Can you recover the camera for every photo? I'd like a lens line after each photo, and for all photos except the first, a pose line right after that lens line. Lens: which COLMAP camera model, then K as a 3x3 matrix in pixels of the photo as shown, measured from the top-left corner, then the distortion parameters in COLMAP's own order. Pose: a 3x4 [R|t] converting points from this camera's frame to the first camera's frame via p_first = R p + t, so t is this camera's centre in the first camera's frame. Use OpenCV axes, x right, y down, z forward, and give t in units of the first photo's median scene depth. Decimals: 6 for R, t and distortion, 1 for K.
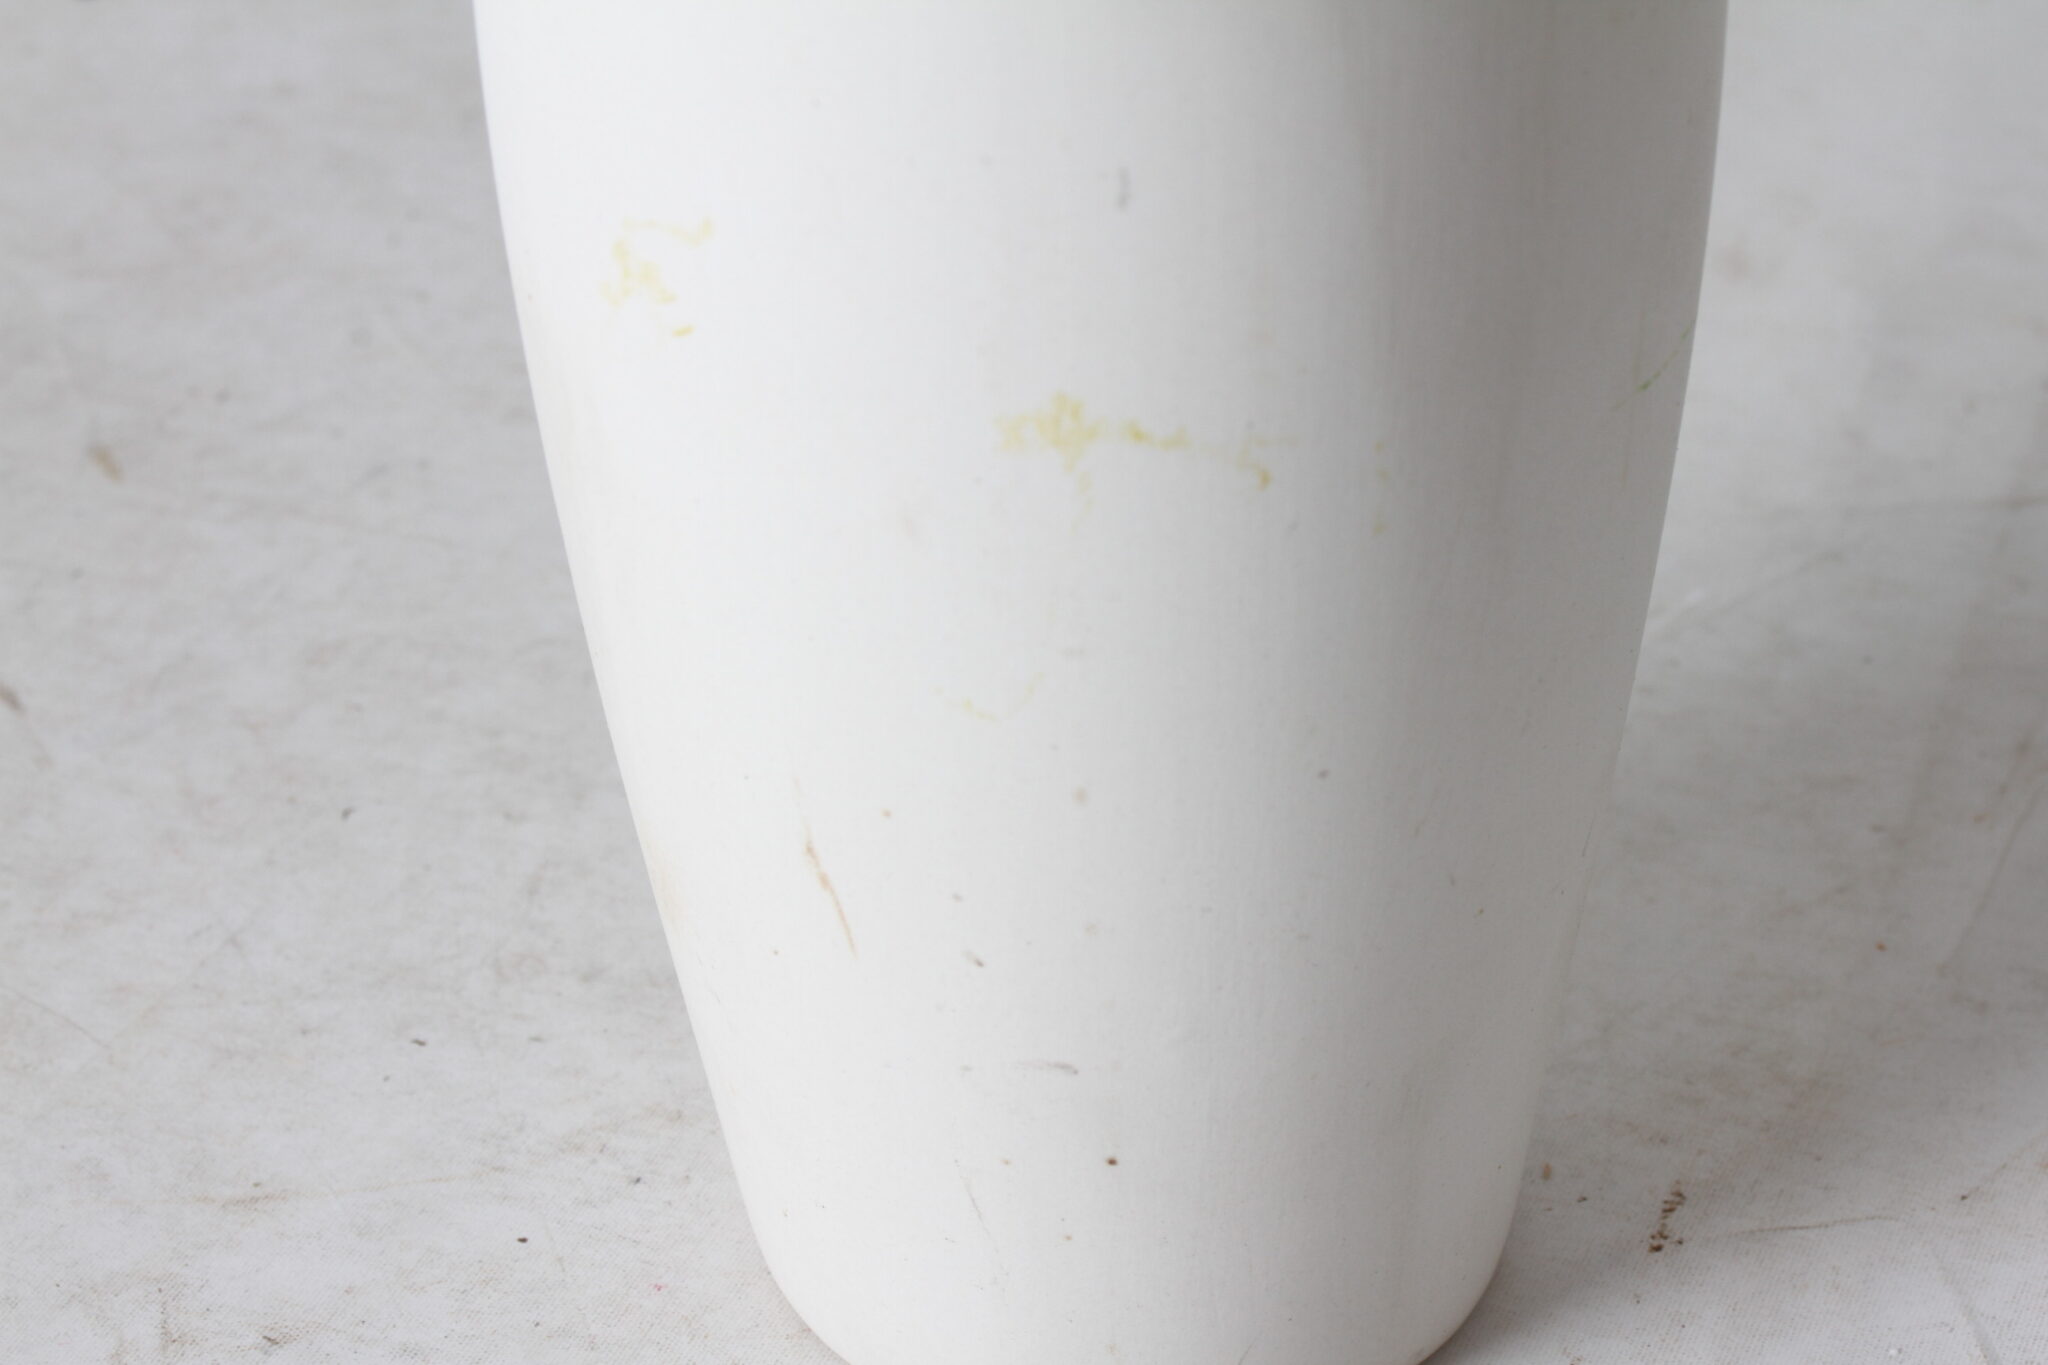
lens RADIAL K [[5436.8, 0, 1024.0], [0, 5436.8, 682.5], [0, 0, 1]] dist [0.086299, 0.441923]
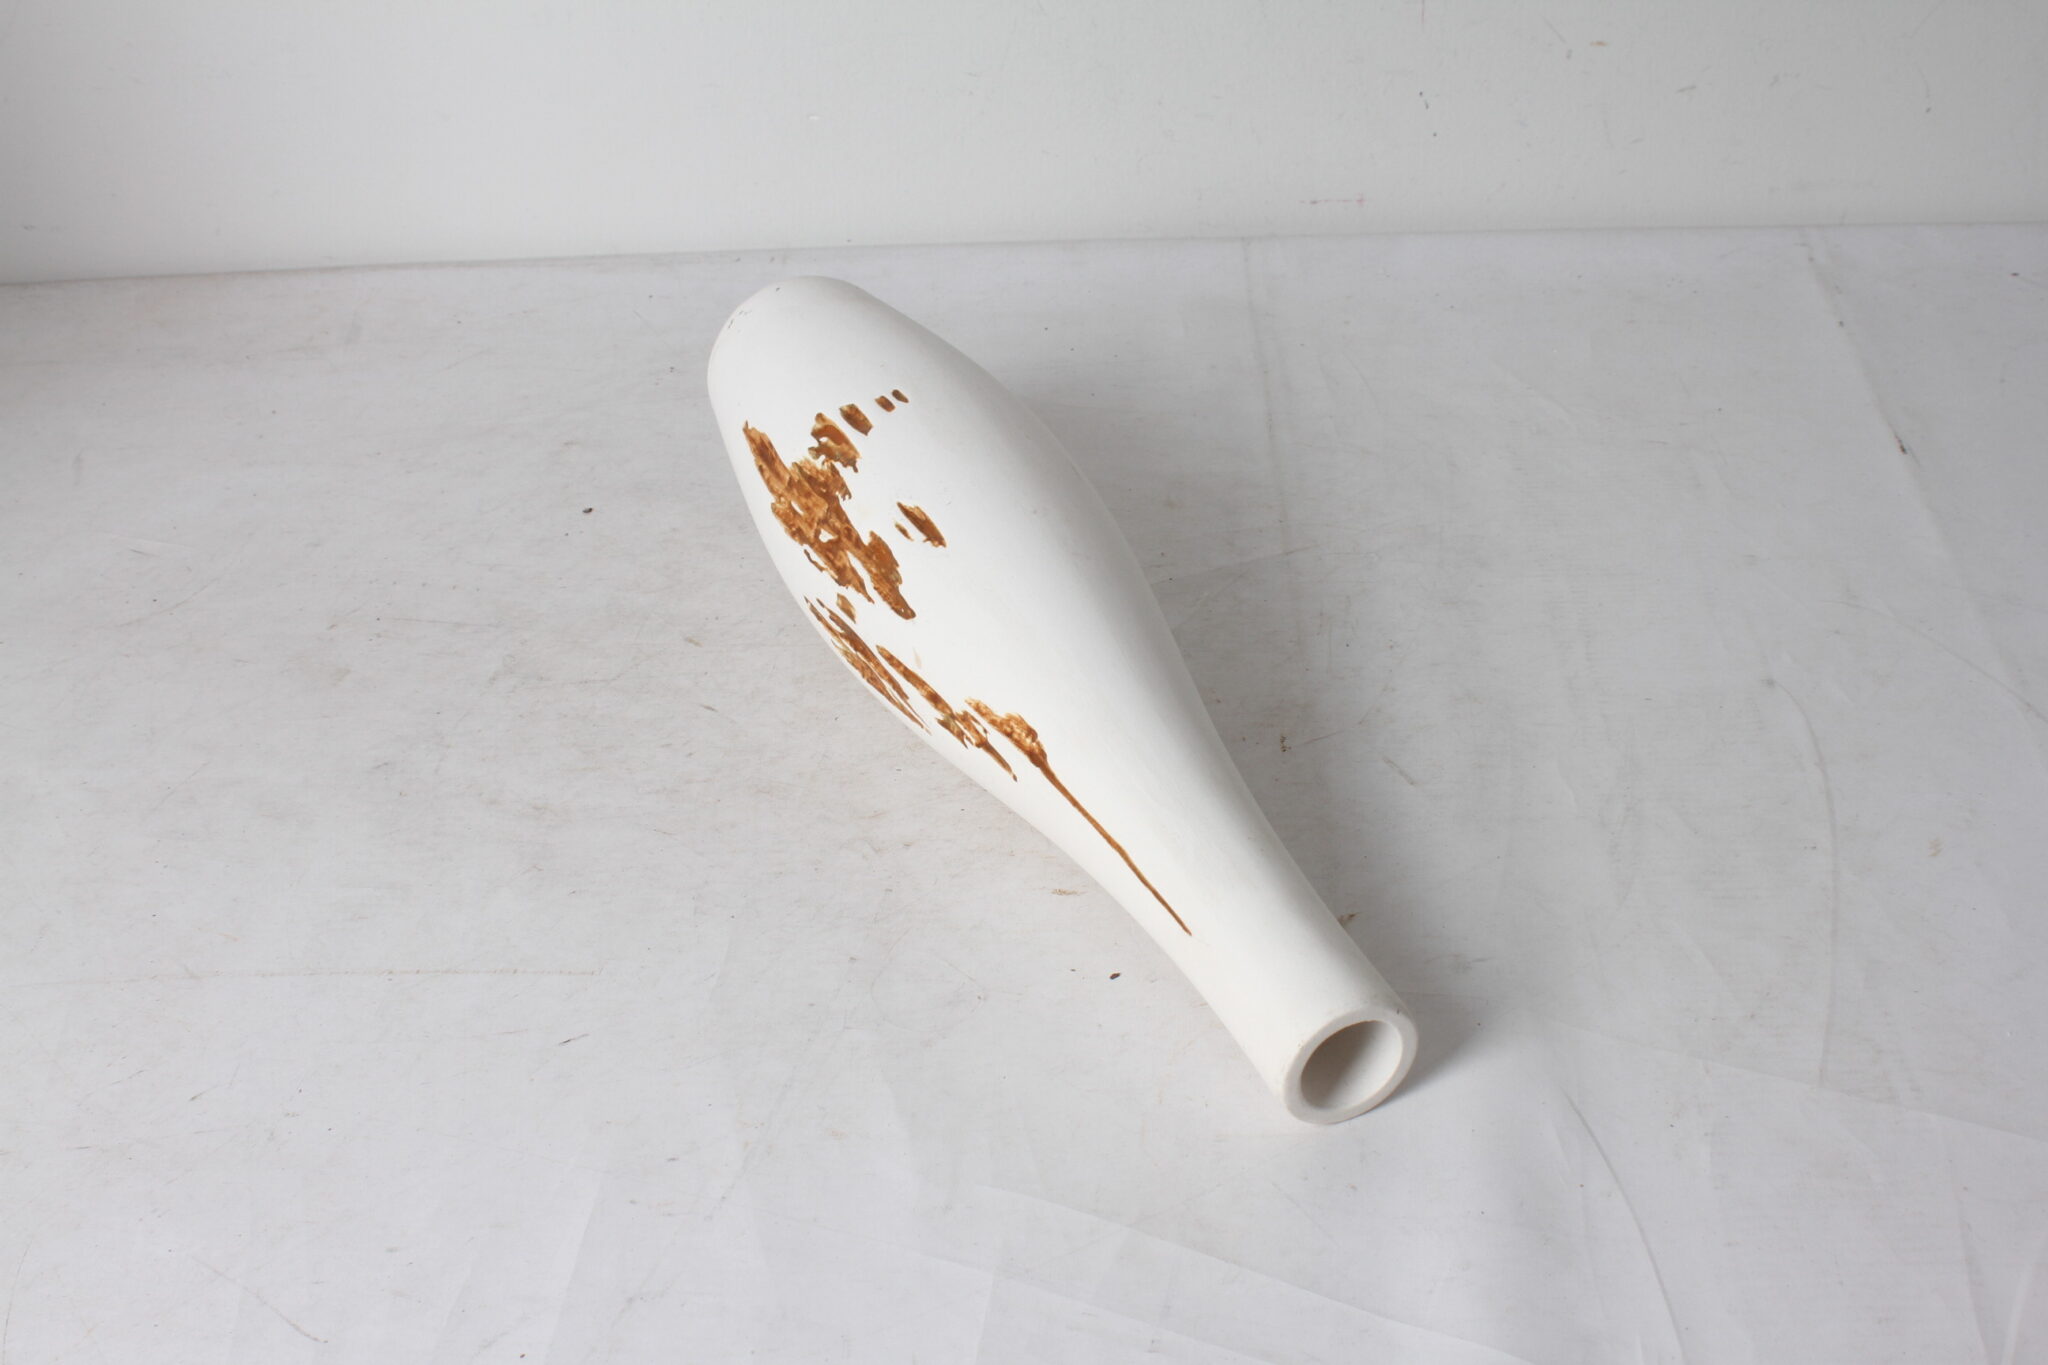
lens RADIAL K [[2637.4, 0, 1024.0], [0, 2637.4, 682.5], [0, 0, 1]] dist [-0.177427, 0.189027]
pose [[0.959325, -0.167875, 0.226964, -0.379545], [0.185425, 0.980934, -0.058193, 0.117648], [-0.212868, 0.097911, 0.972163, -0.541624]]
